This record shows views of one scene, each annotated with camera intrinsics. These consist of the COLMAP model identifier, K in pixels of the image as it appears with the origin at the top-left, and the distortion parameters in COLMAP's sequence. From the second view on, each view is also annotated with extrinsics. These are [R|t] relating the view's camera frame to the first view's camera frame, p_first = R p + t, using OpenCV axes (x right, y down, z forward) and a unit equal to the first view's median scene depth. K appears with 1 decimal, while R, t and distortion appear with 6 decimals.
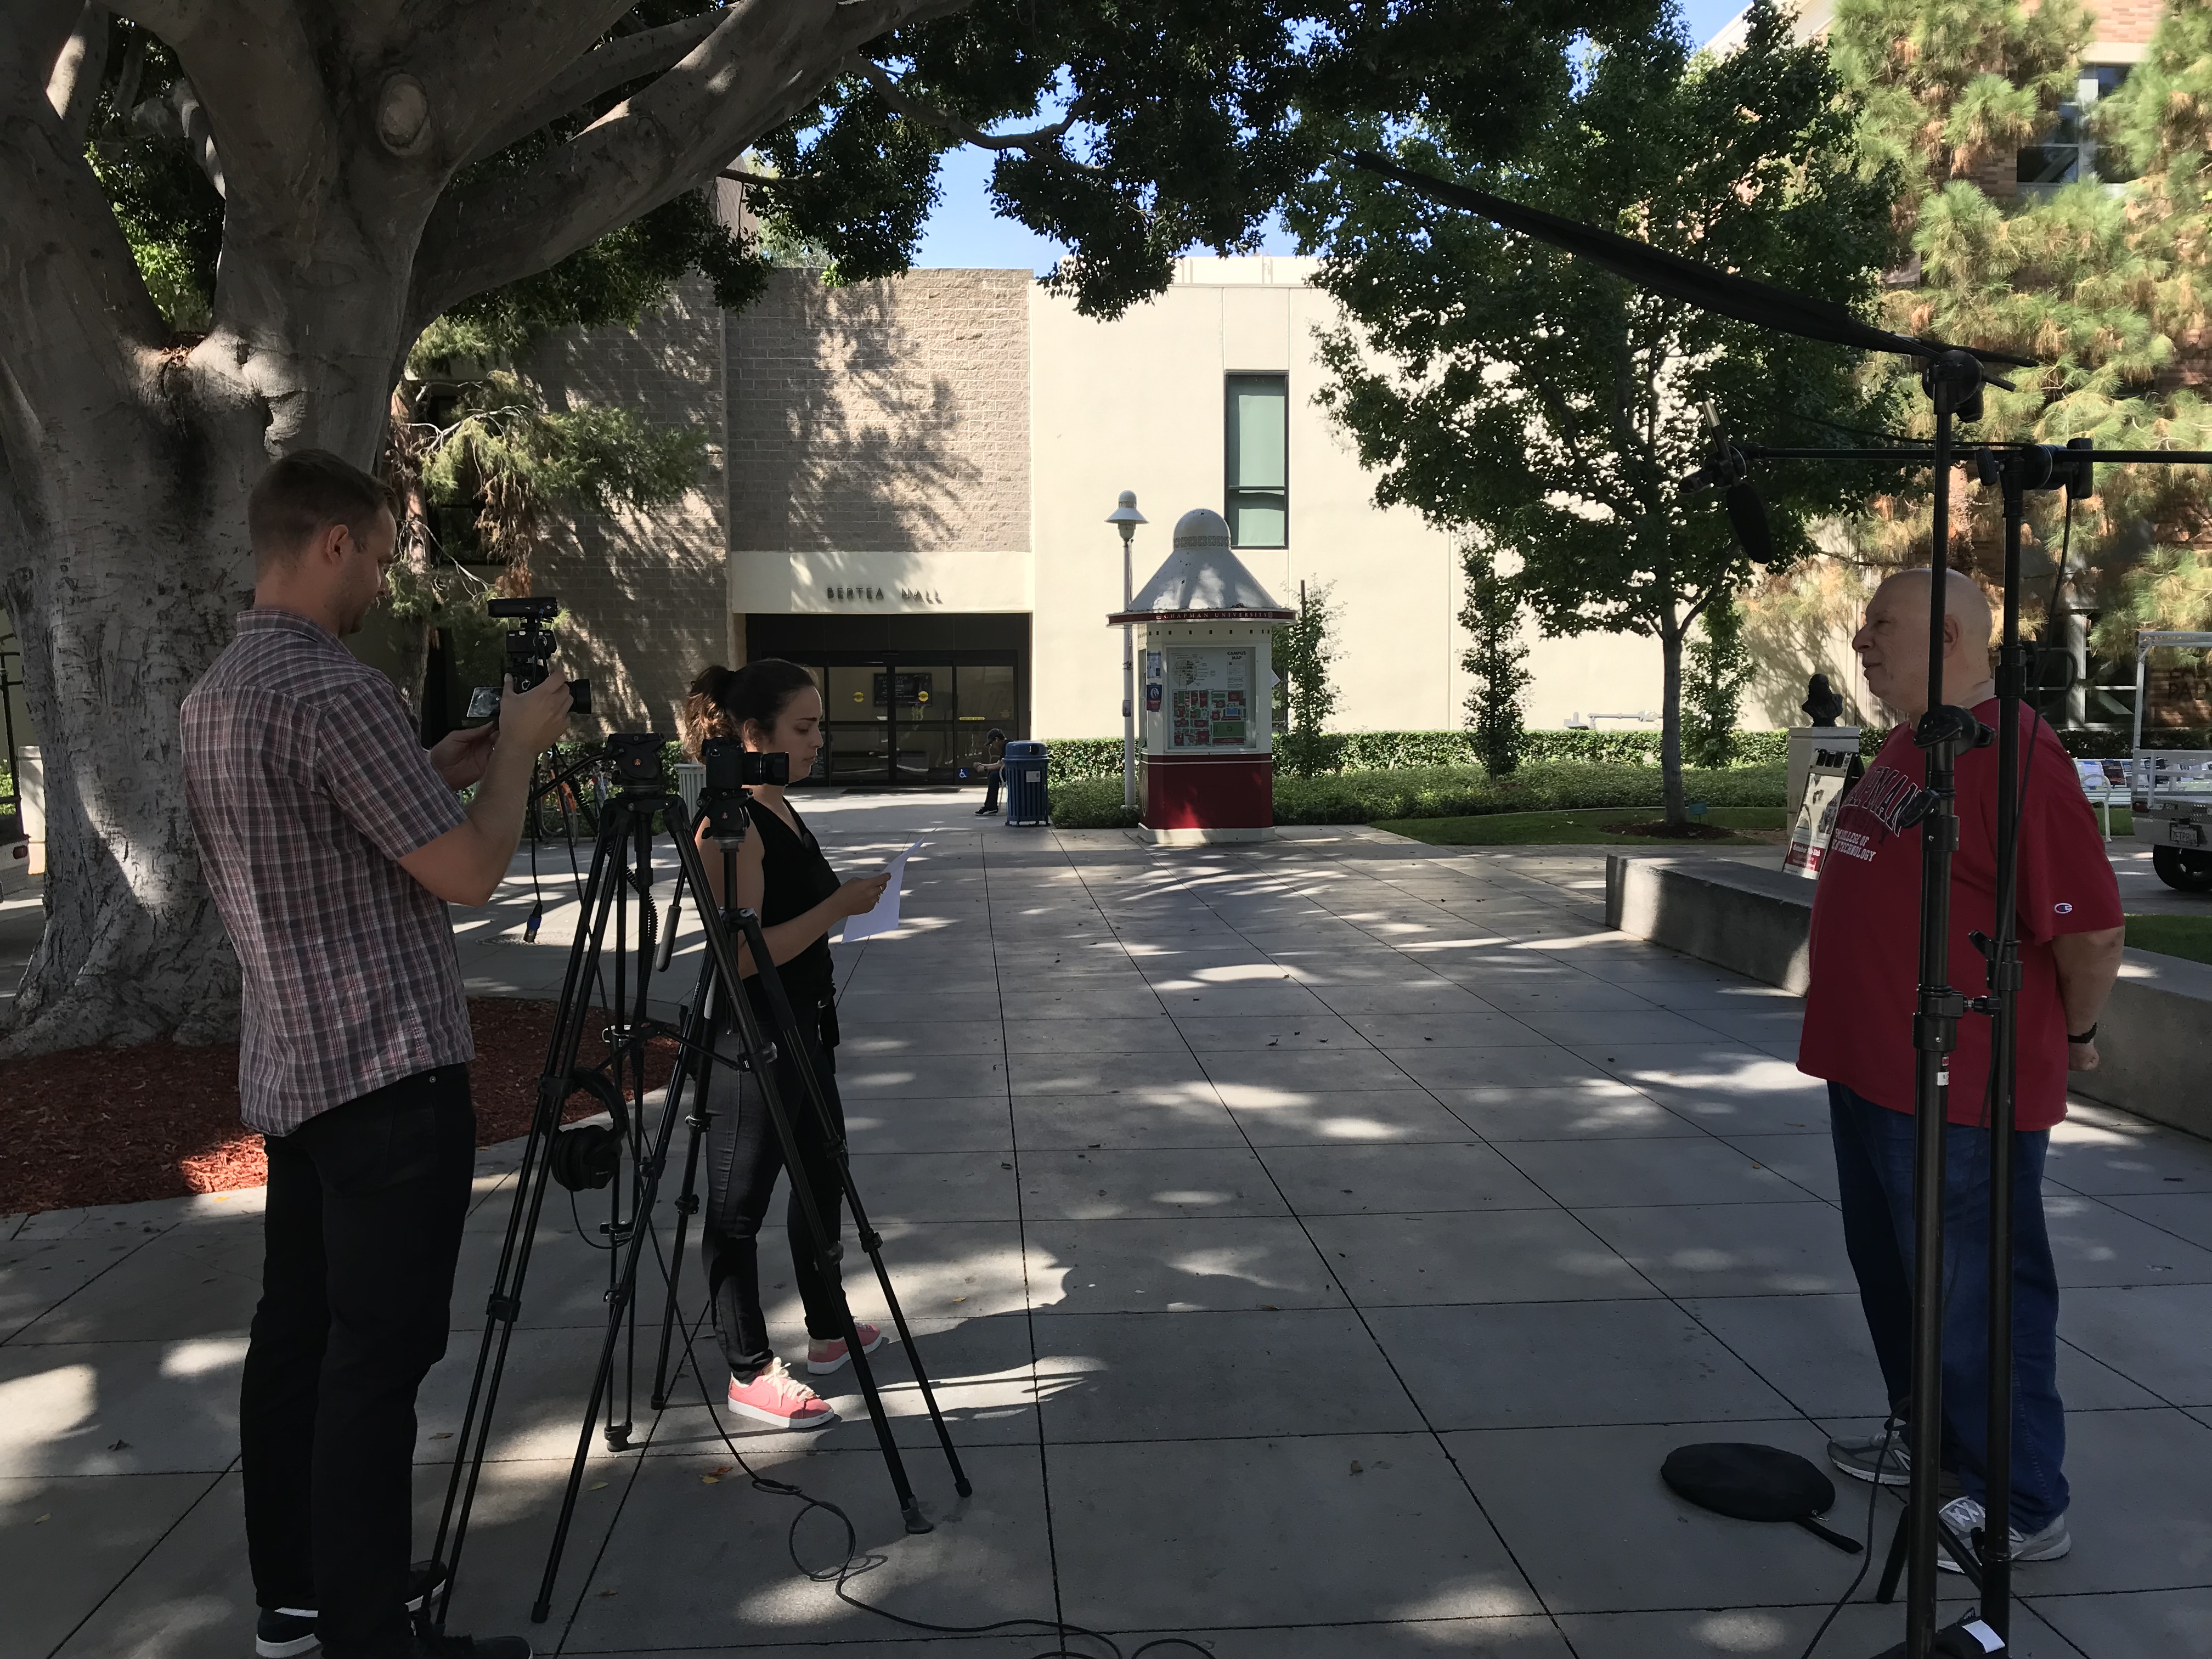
lens RADIAL K [[1820.6, 0, 1106.2], [0, 1820.6, 828.9], [0, 0, 1]] dist [0.006876, 0.000482]
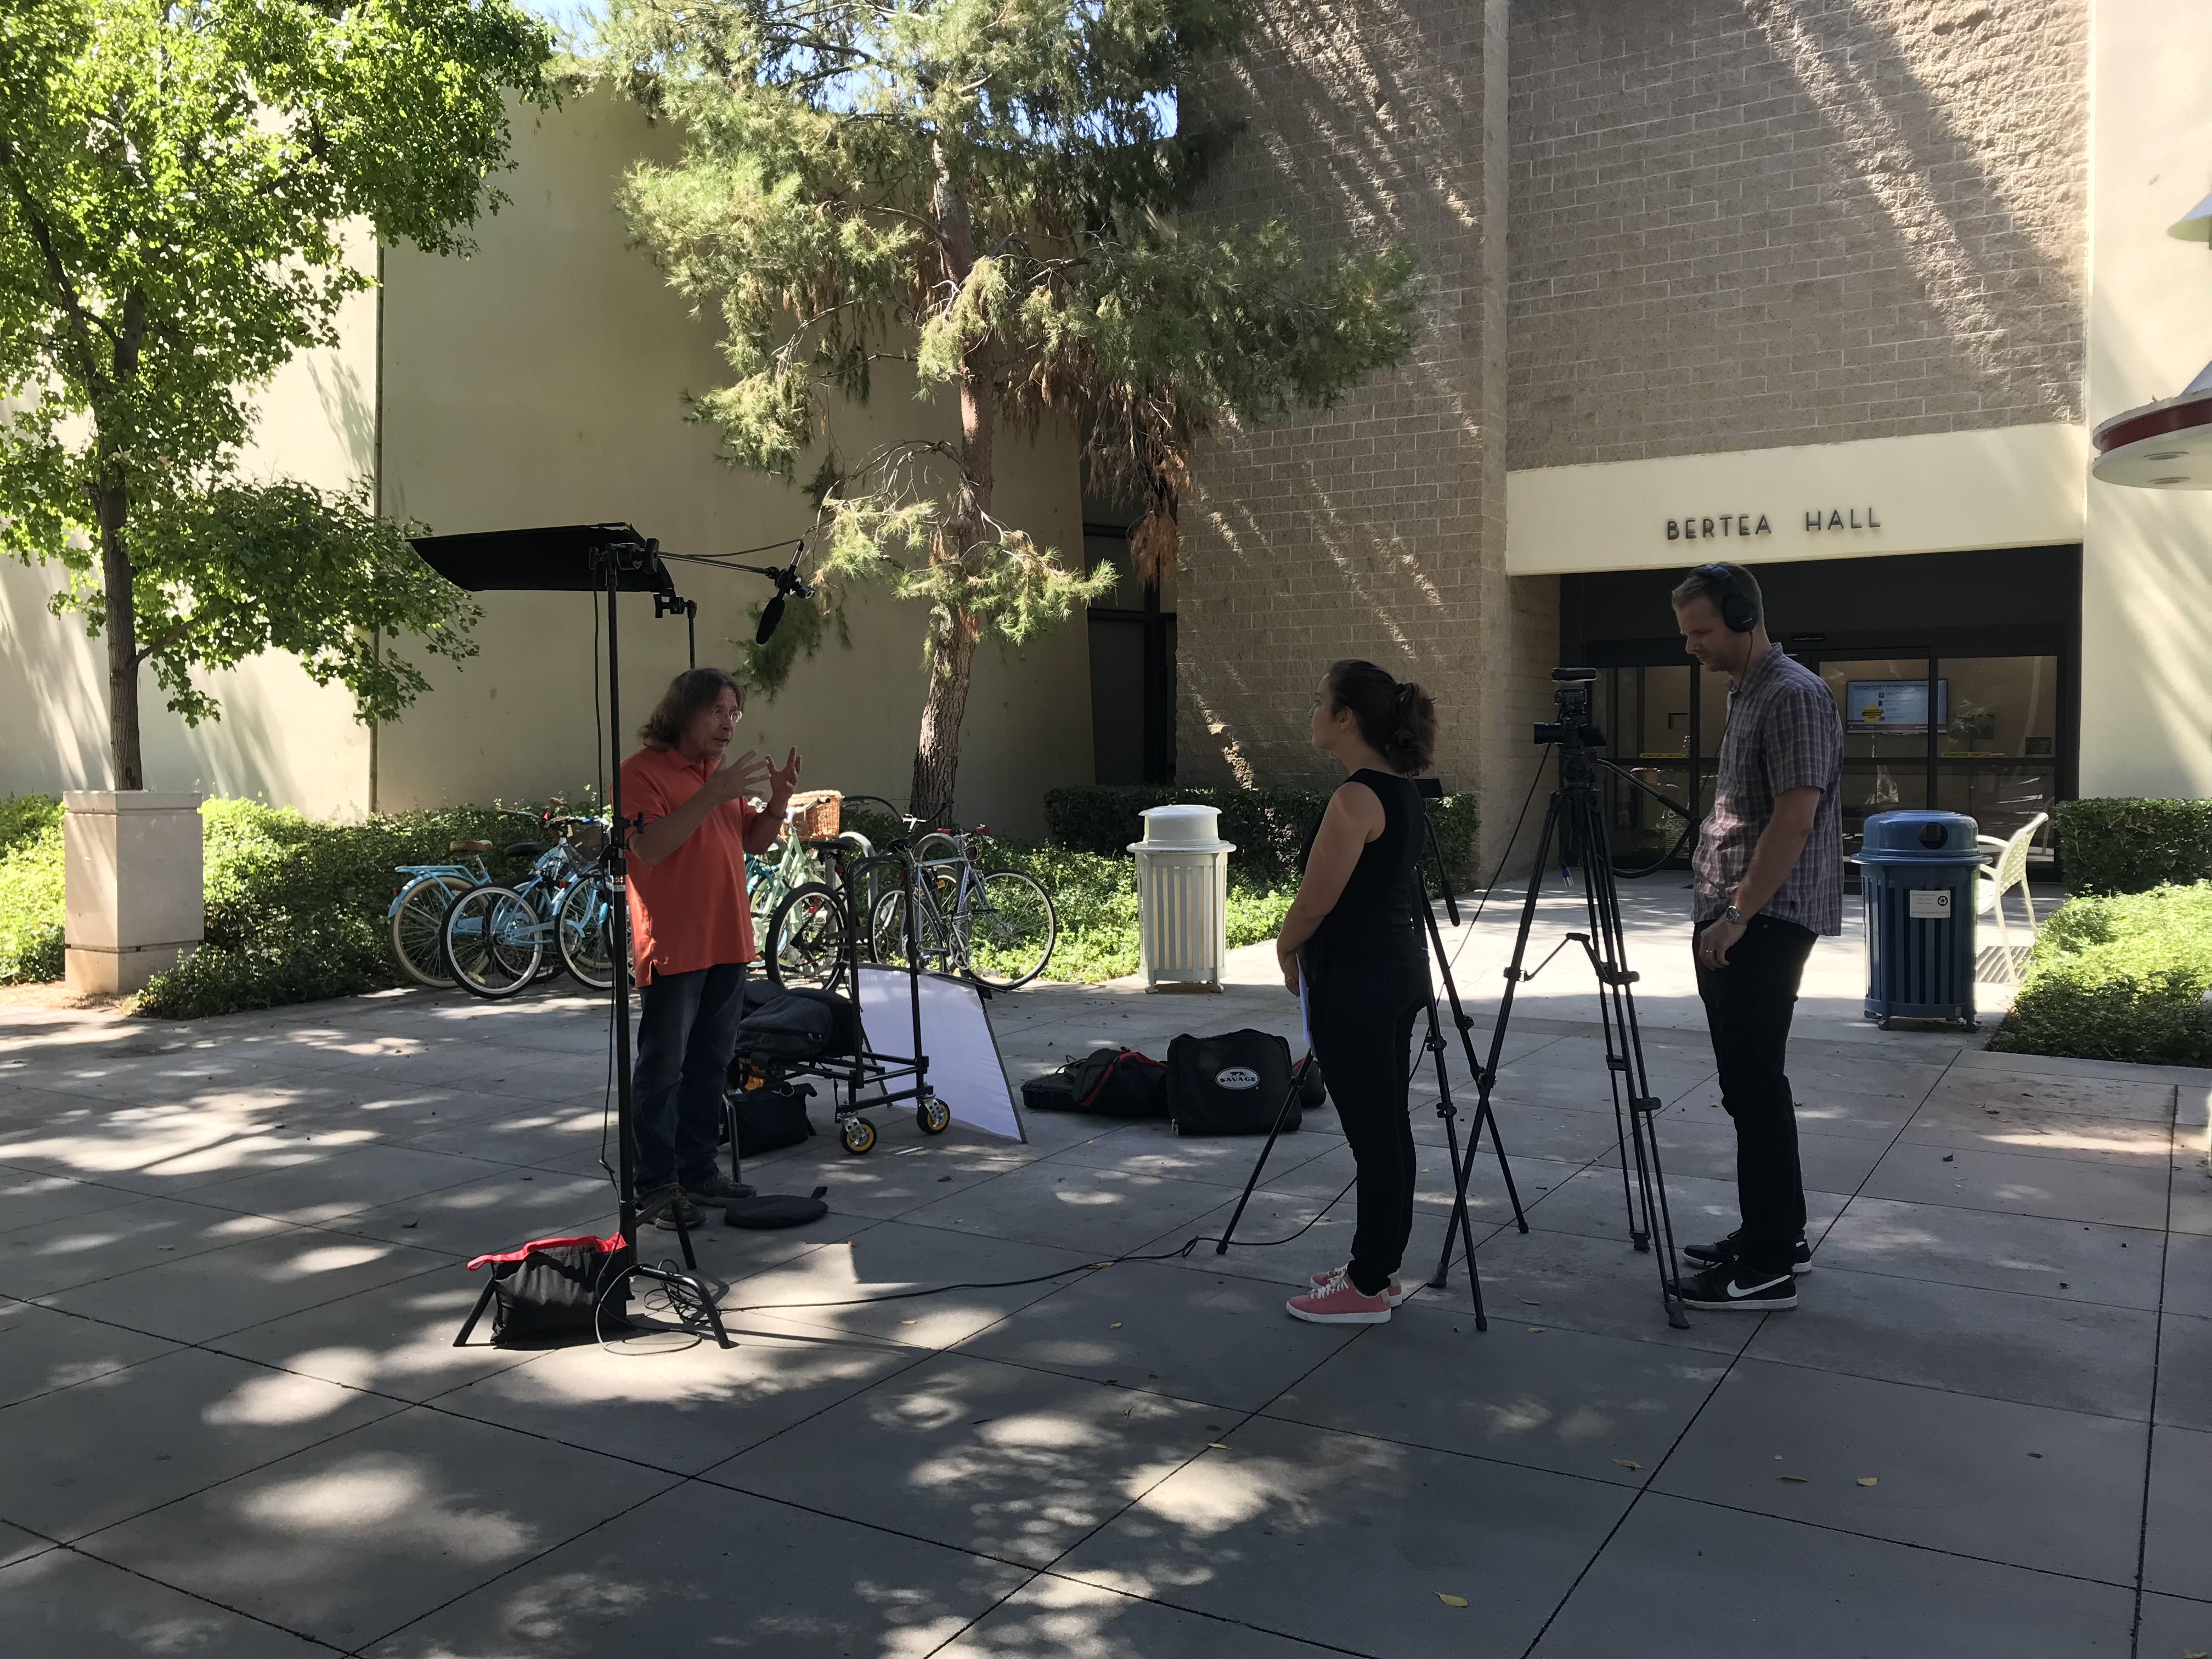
lens RADIAL K [[1820.6, 0, 1107.0], [0, 1820.6, 830.5], [0, 0, 1]] dist [0.006876, 0.000482]
pose [[0.819838, 0.031049, -0.571754, 0.030318], [-0.039504, 0.999217, -0.002381, -0.028235], [0.571232, 0.024539, 0.820422, 0.439364]]
